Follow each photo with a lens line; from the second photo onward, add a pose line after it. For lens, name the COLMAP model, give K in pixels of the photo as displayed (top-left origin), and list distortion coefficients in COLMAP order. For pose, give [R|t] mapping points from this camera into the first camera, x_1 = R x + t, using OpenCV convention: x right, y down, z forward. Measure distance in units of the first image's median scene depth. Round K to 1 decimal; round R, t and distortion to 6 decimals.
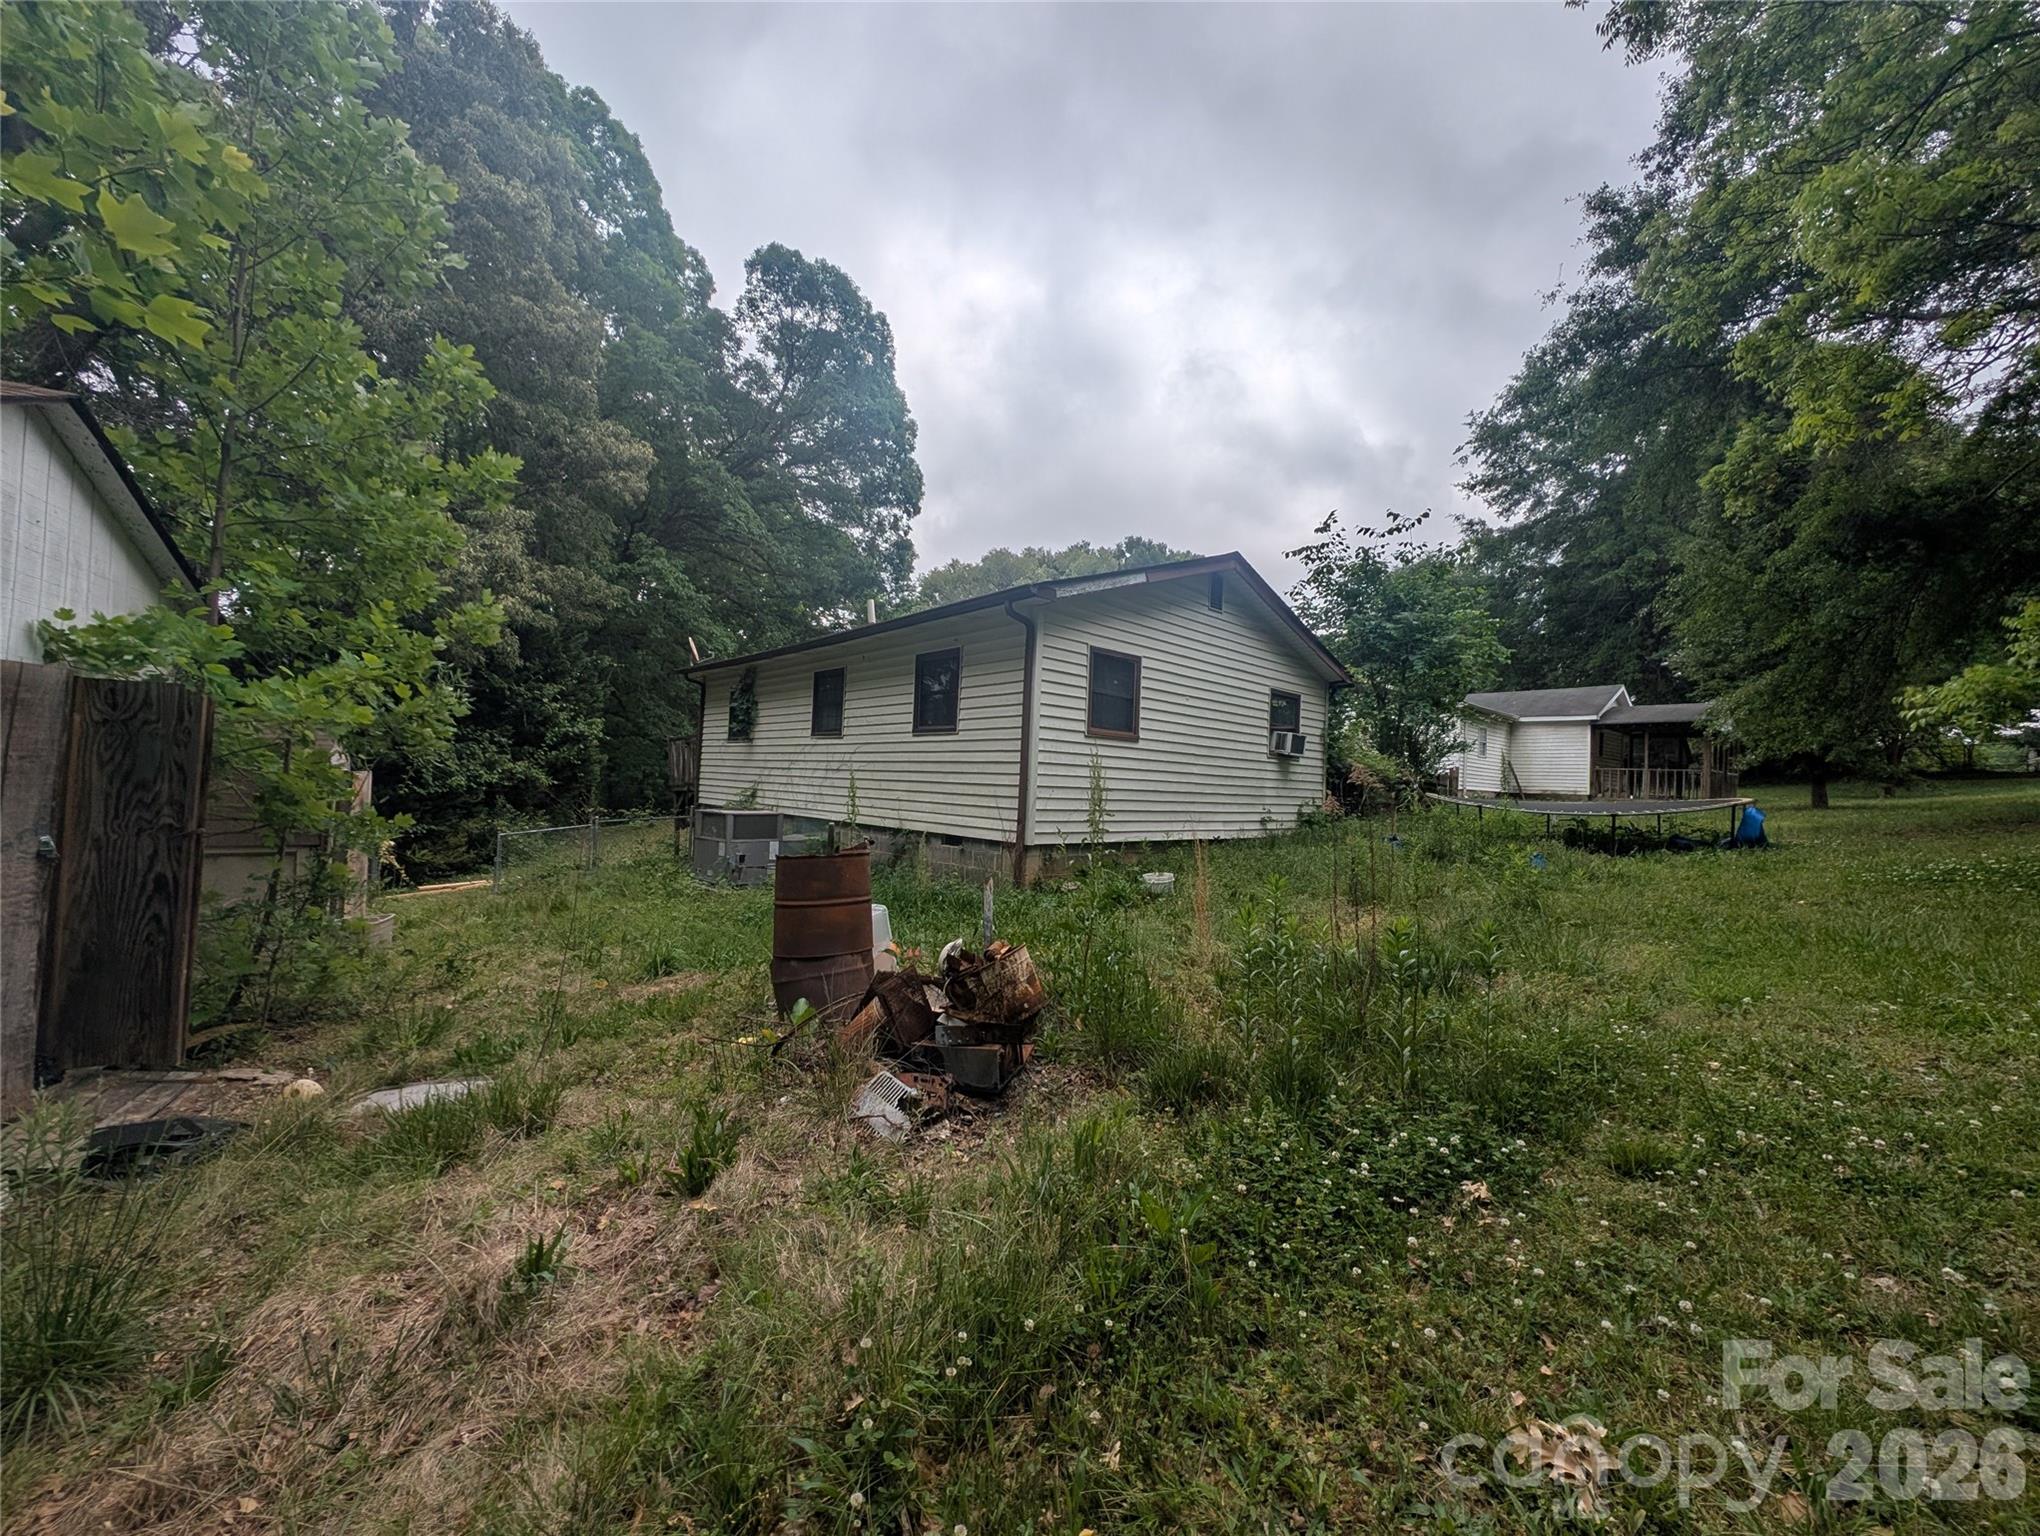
lens RADIAL K [[769.9, 0, 1020.0], [0, 769.9, 768.0], [0, 0, 1]] dist [0.011974, -0.000349]
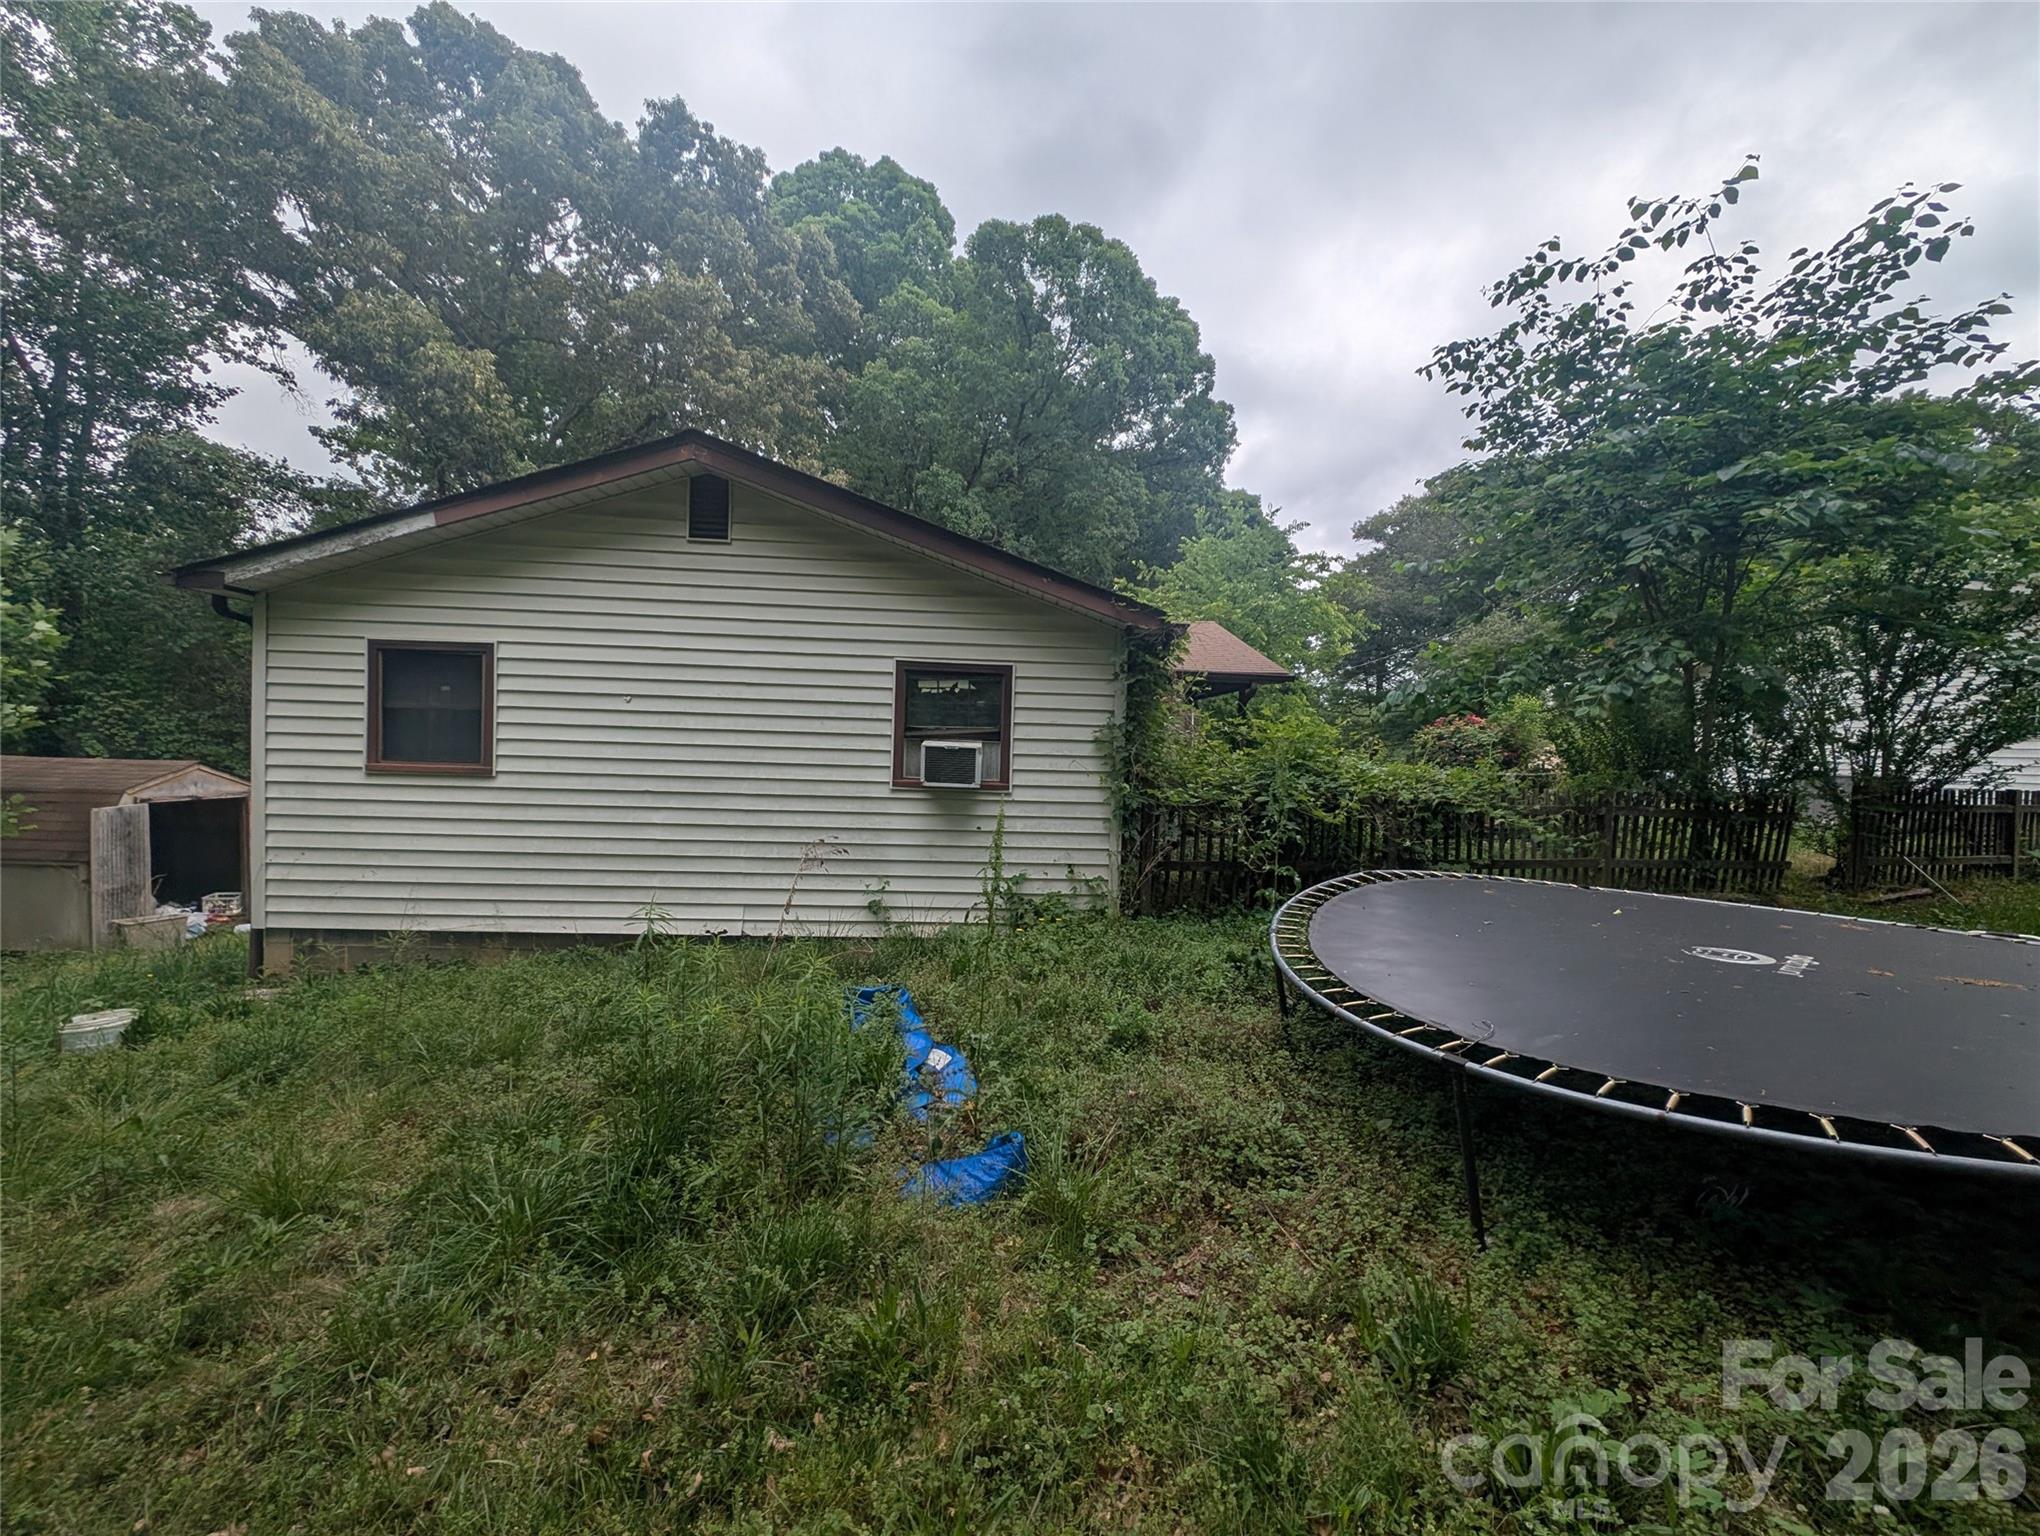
lens RADIAL K [[738.6, 0, 1020.0], [0, 738.6, 768.0], [0, 0, 1]] dist [0.012222, -0.000083]
pose [[0.757623, 0.007897, -0.652645, 0.821913], [0.015972, 0.999403, 0.030634, -0.049748], [0.652497, -0.033633, 0.757044, 0.752733]]
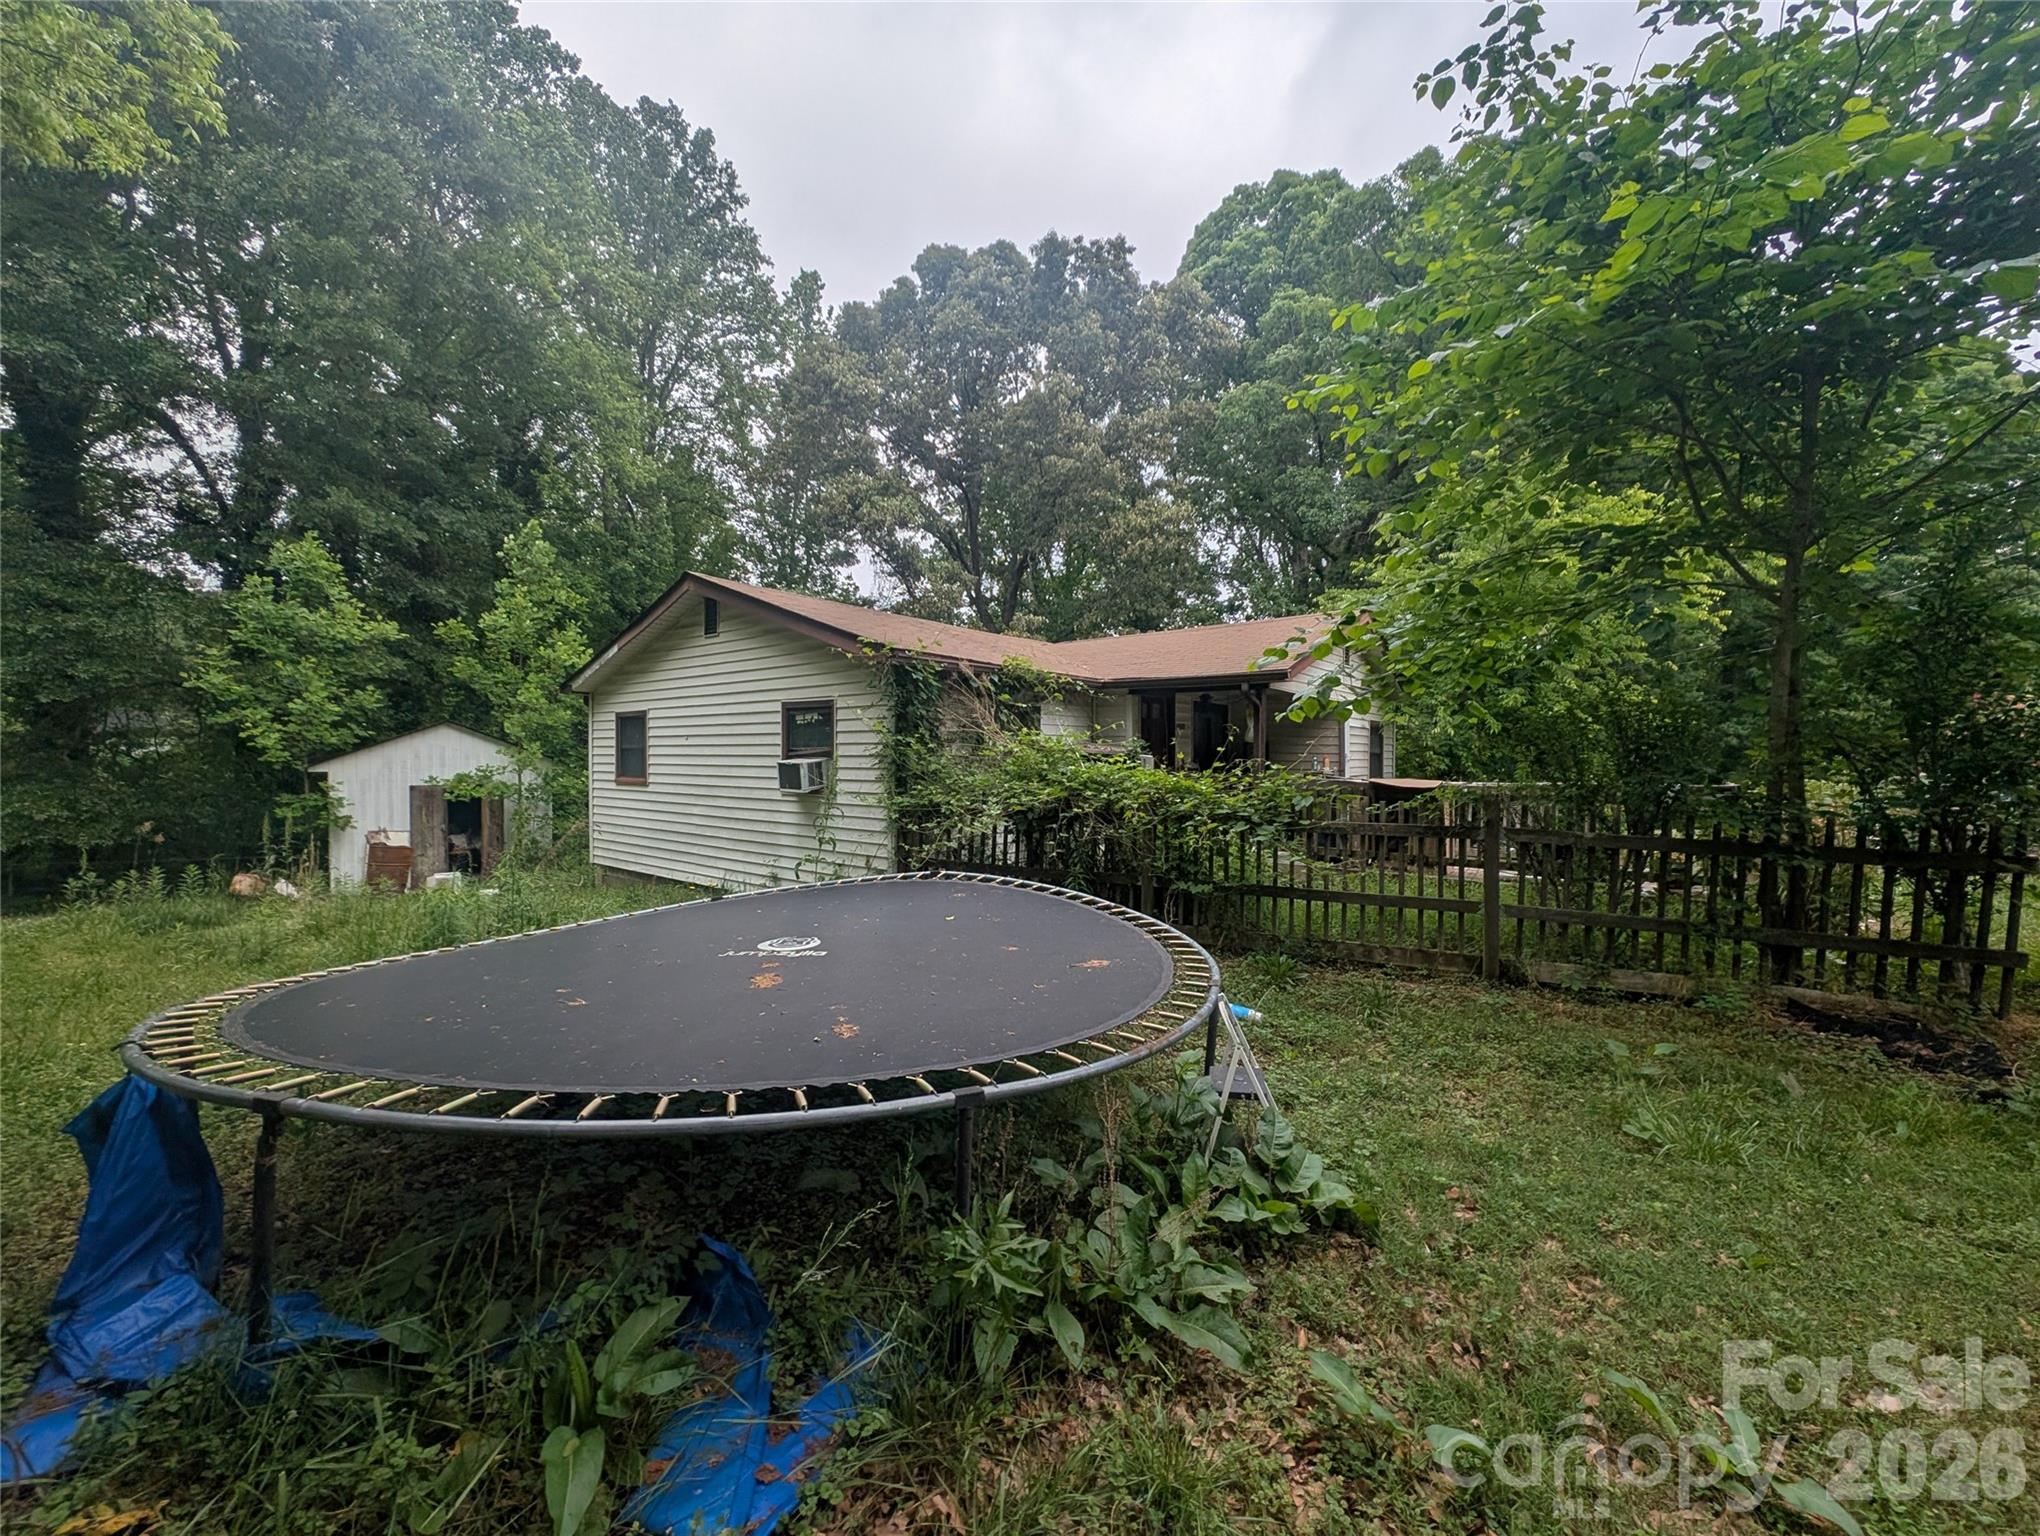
lens RADIAL K [[769.9, 0, 1020.0], [0, 769.9, 768.0], [0, 0, 1]] dist [0.011974, -0.000349]
pose [[0.161368, -0.029901, -0.986441, 1.252709], [0.022343, 0.999395, -0.026638, -0.016456], [0.986641, -0.017742, 0.161938, 1.251447]]
